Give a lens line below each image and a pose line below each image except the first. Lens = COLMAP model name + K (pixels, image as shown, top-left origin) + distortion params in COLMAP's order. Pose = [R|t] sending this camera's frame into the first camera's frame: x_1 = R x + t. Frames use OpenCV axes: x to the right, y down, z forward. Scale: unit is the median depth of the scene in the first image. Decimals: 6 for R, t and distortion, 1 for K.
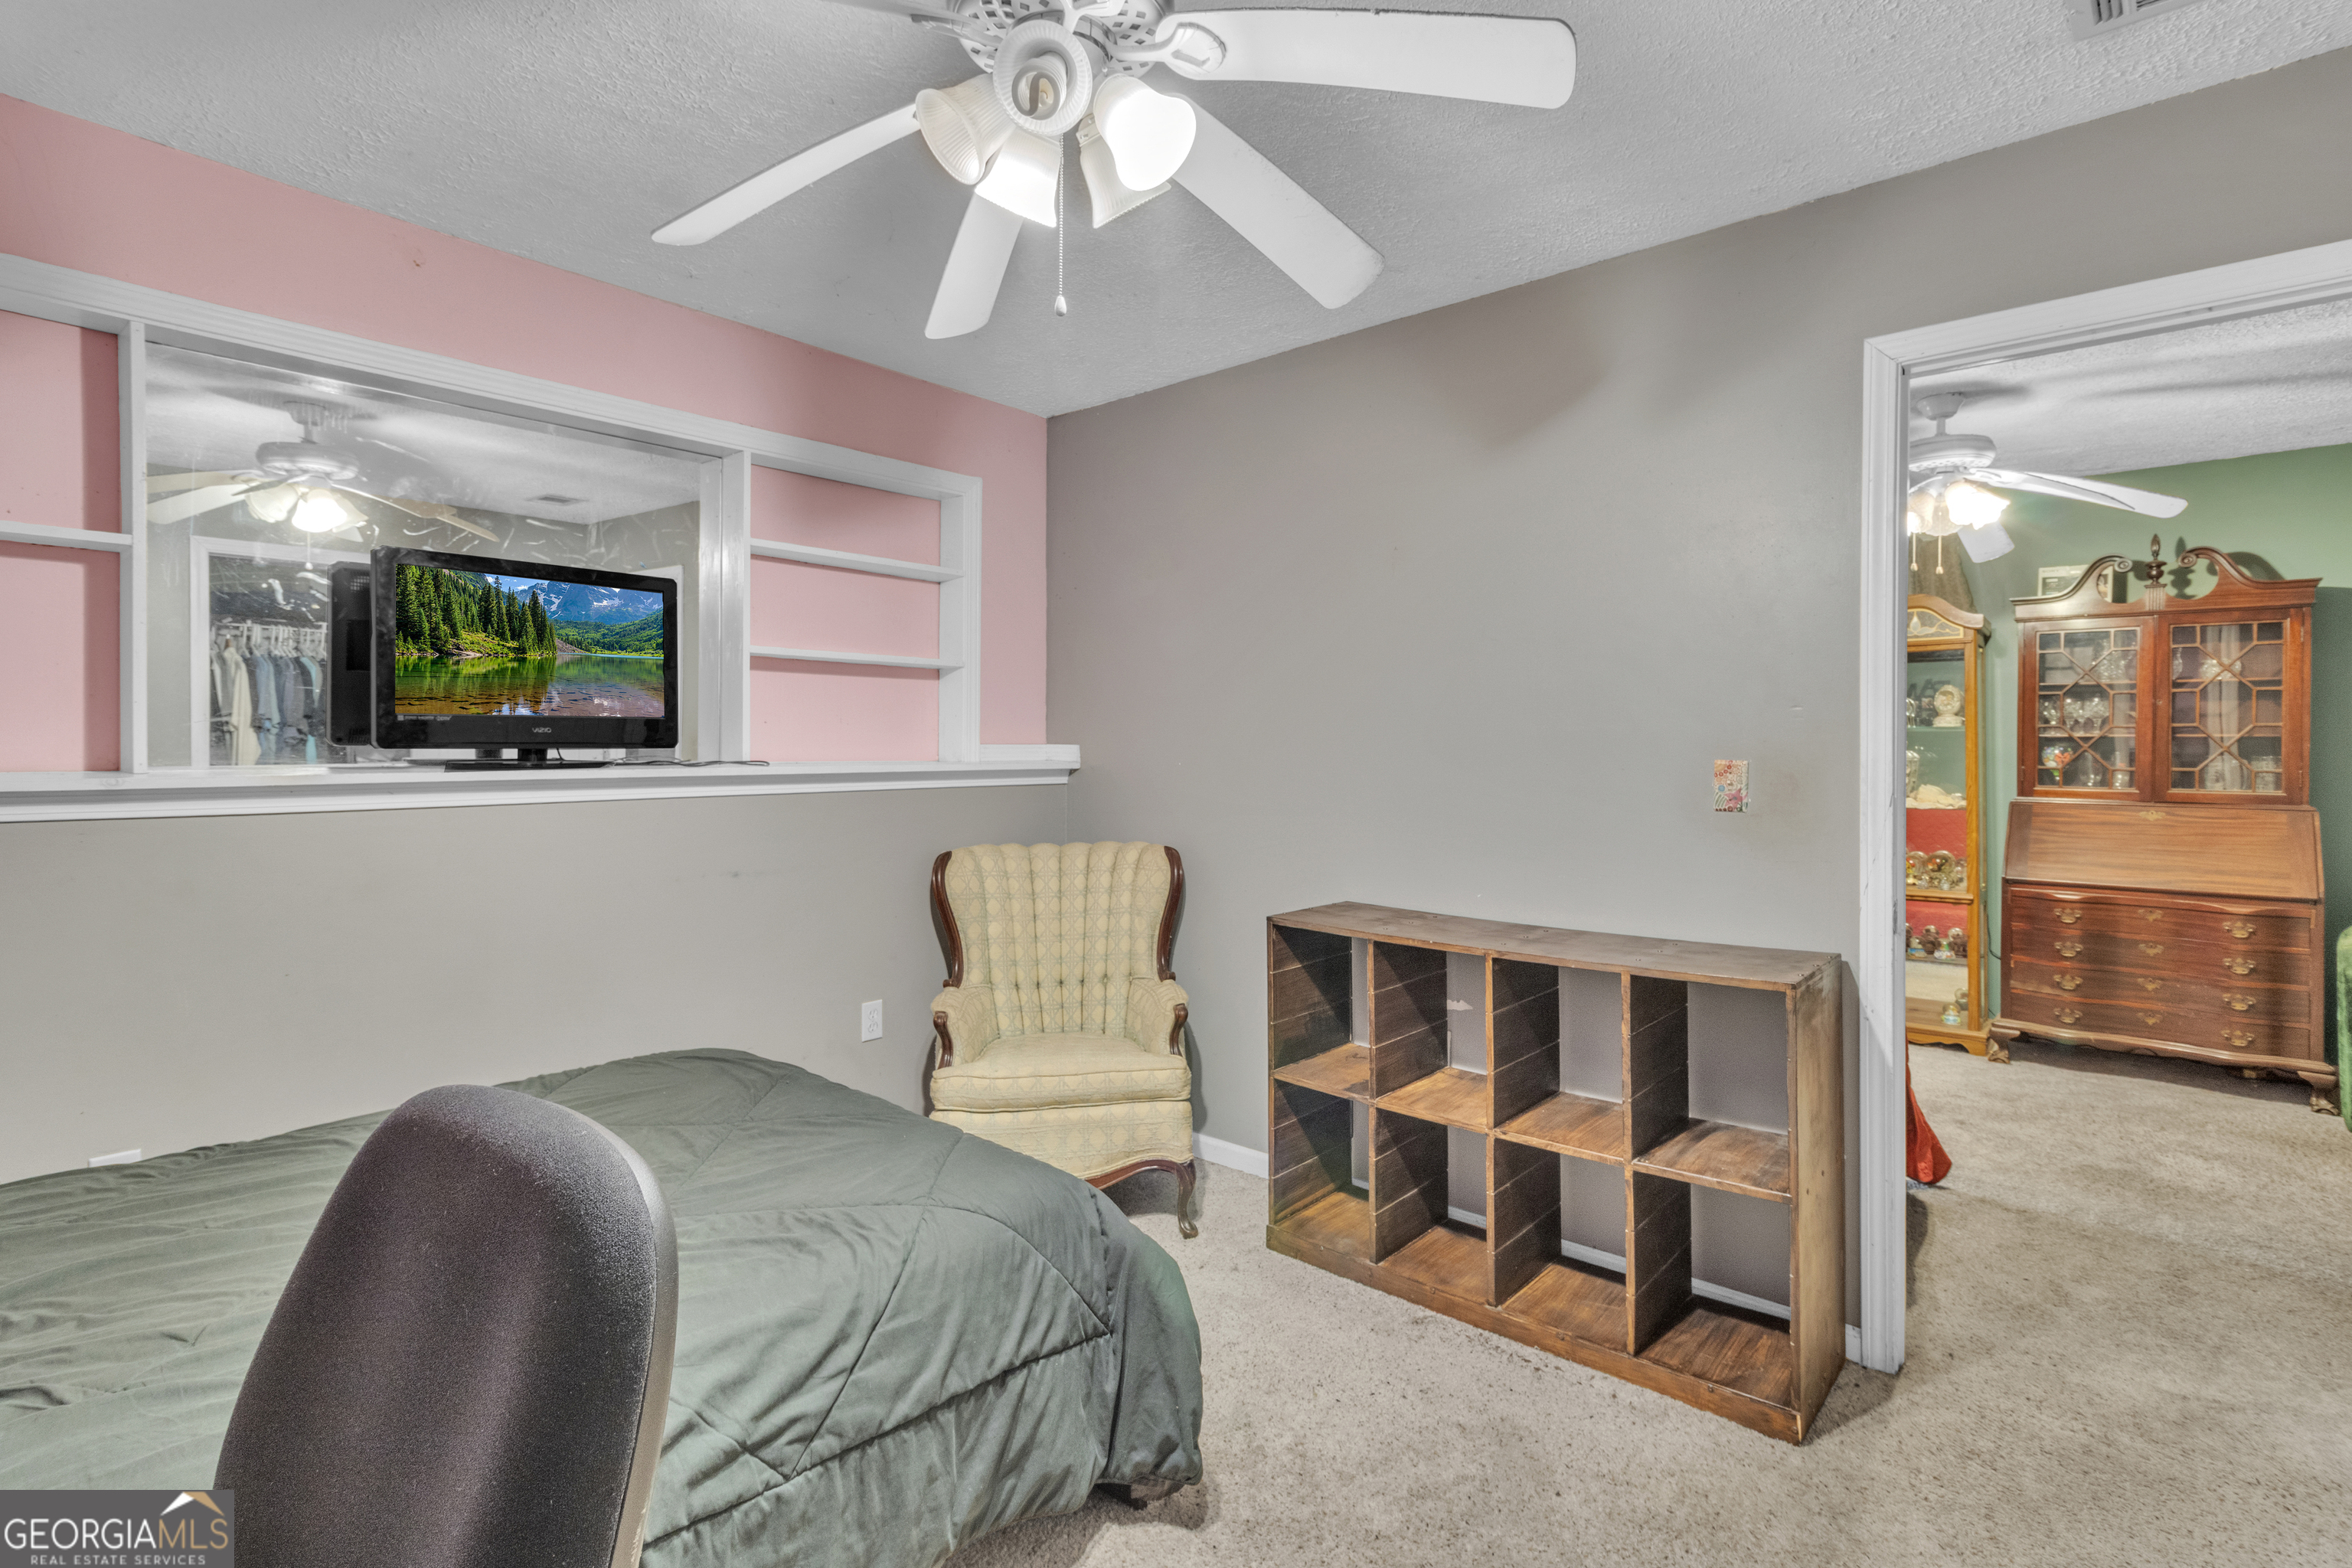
lens RADIAL K [[1158.2, 0, 1161.9], [0, 1158.2, 723.9], [0, 0, 1]] dist [0.012637, 0.000469]
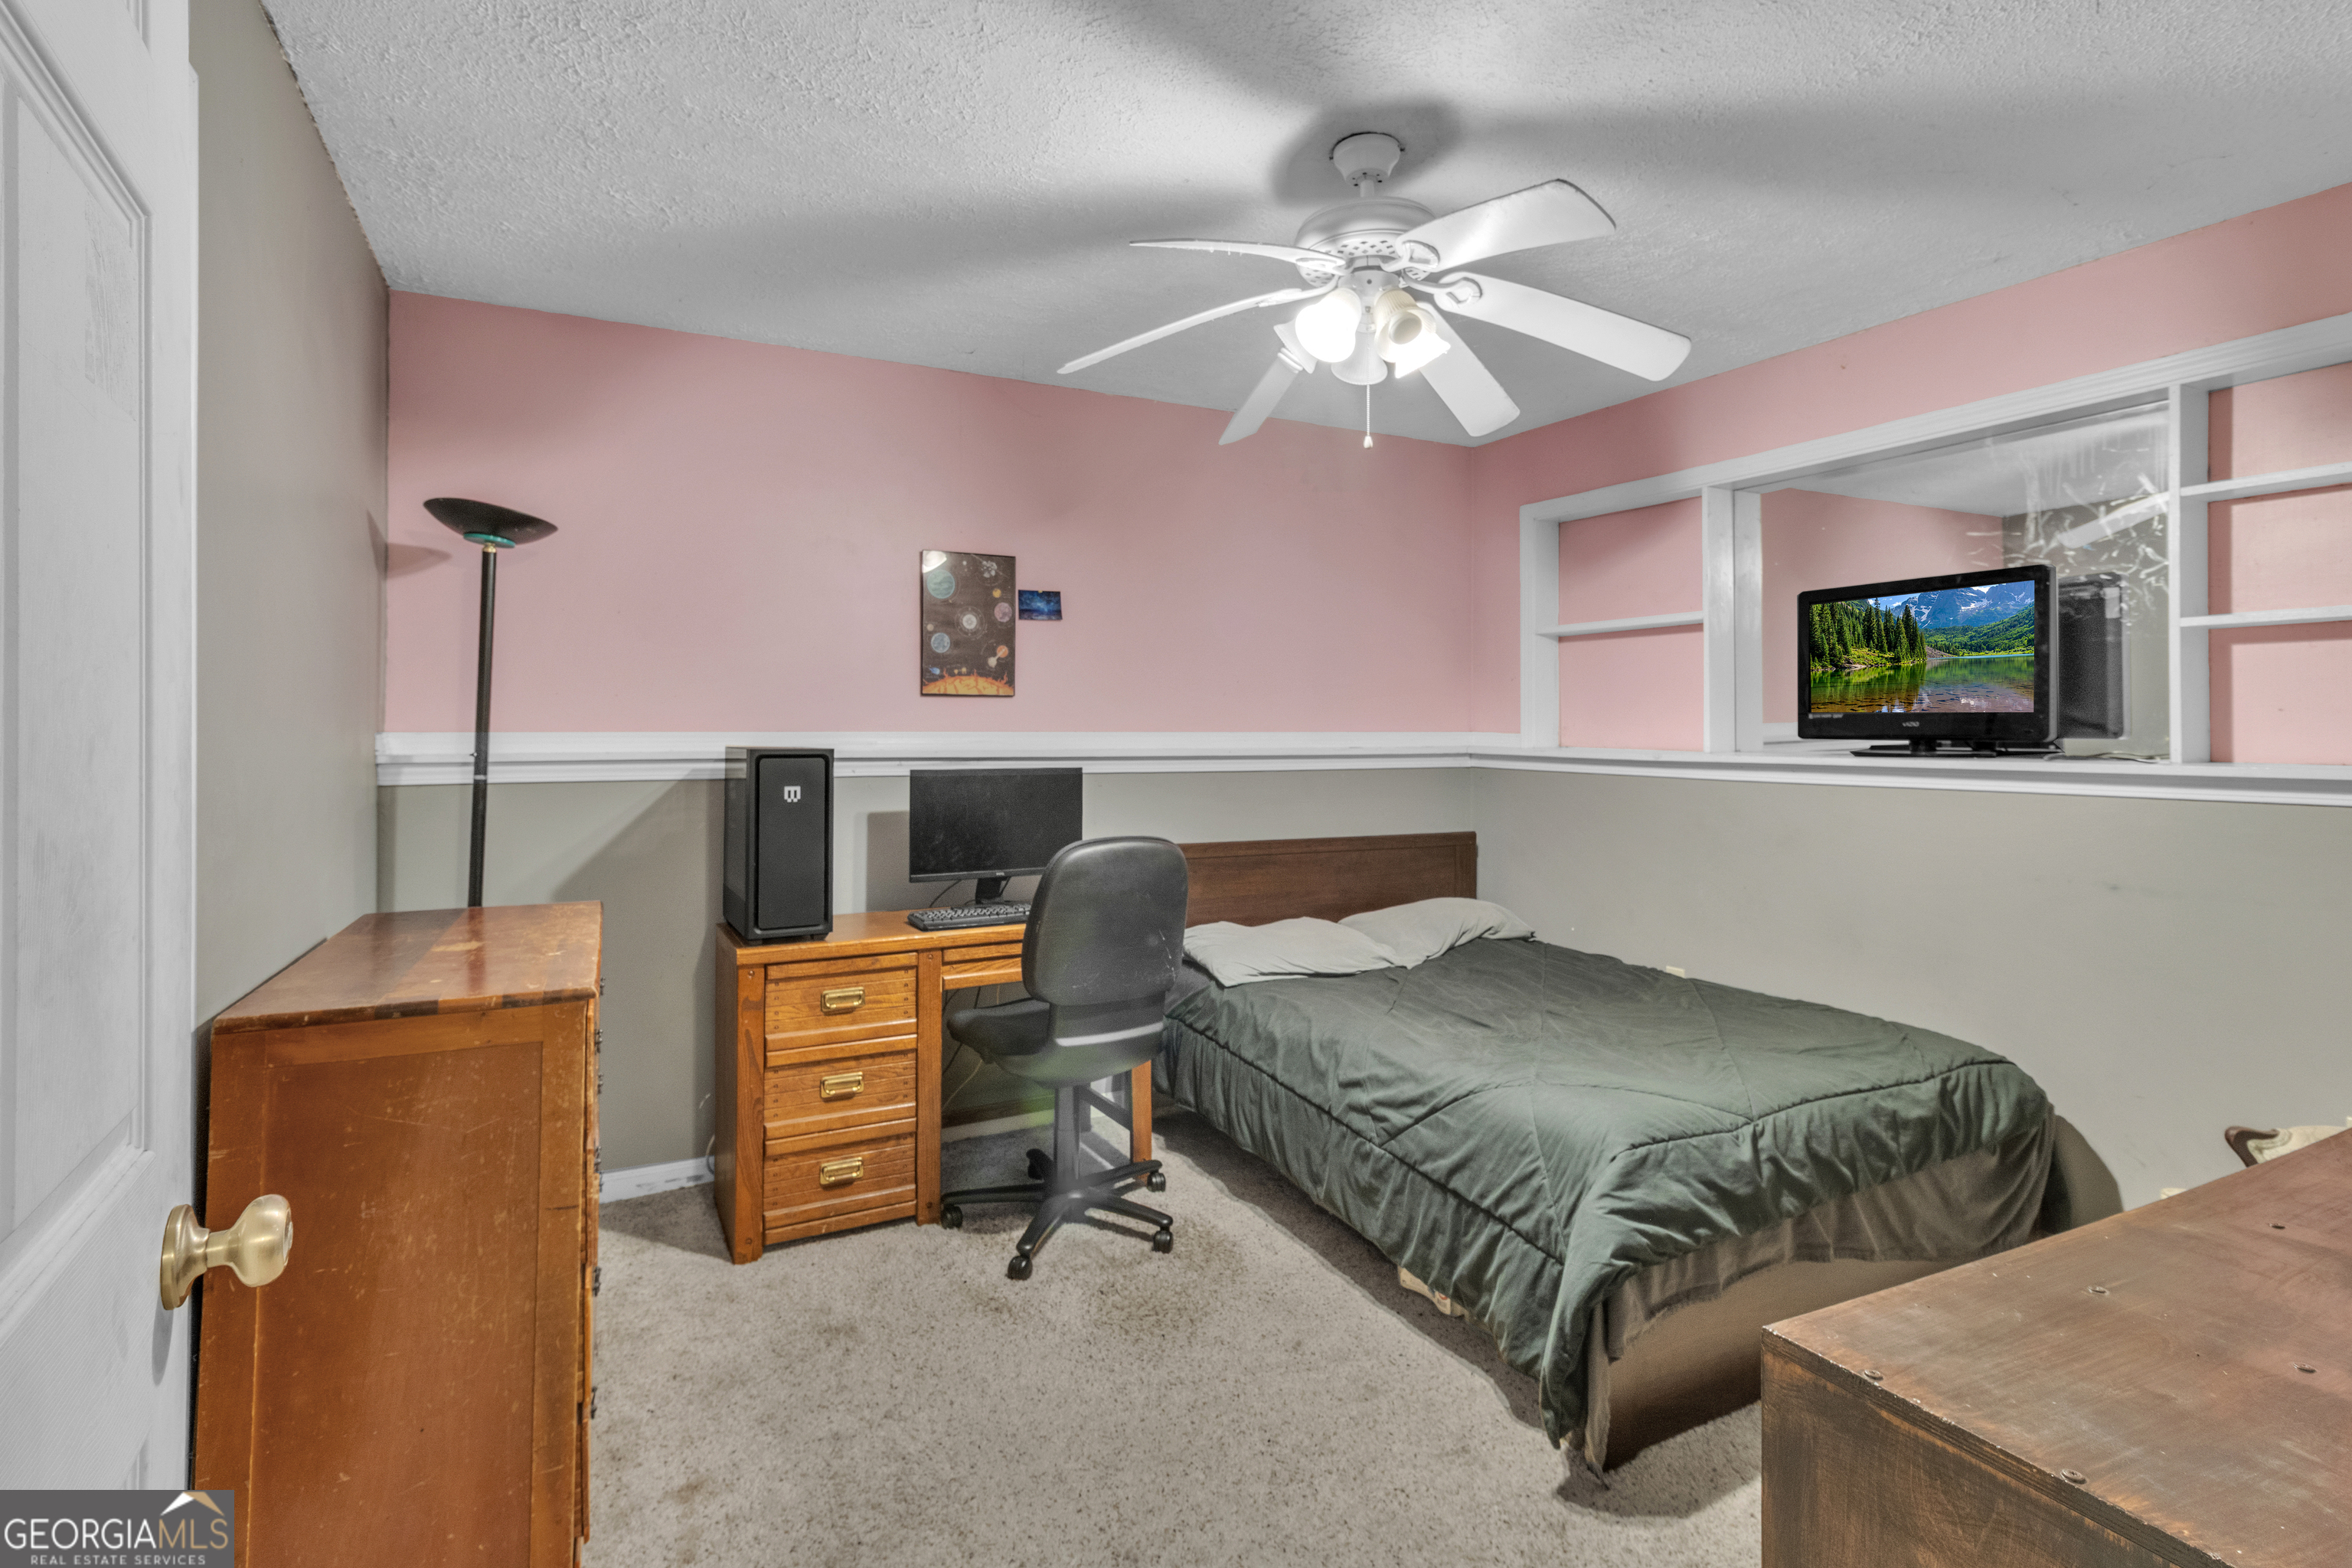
lens RADIAL K [[1158.2, 0, 1161.2], [0, 1158.2, 716.5], [0, 0, 1]] dist [0.012637, 0.000469]
pose [[-0.370094, -0.009043, -0.928950, 0.795016], [-0.006427, 0.999954, -0.007174, 0.007209], [0.928972, 0.003315, -0.370135, 0.742481]]
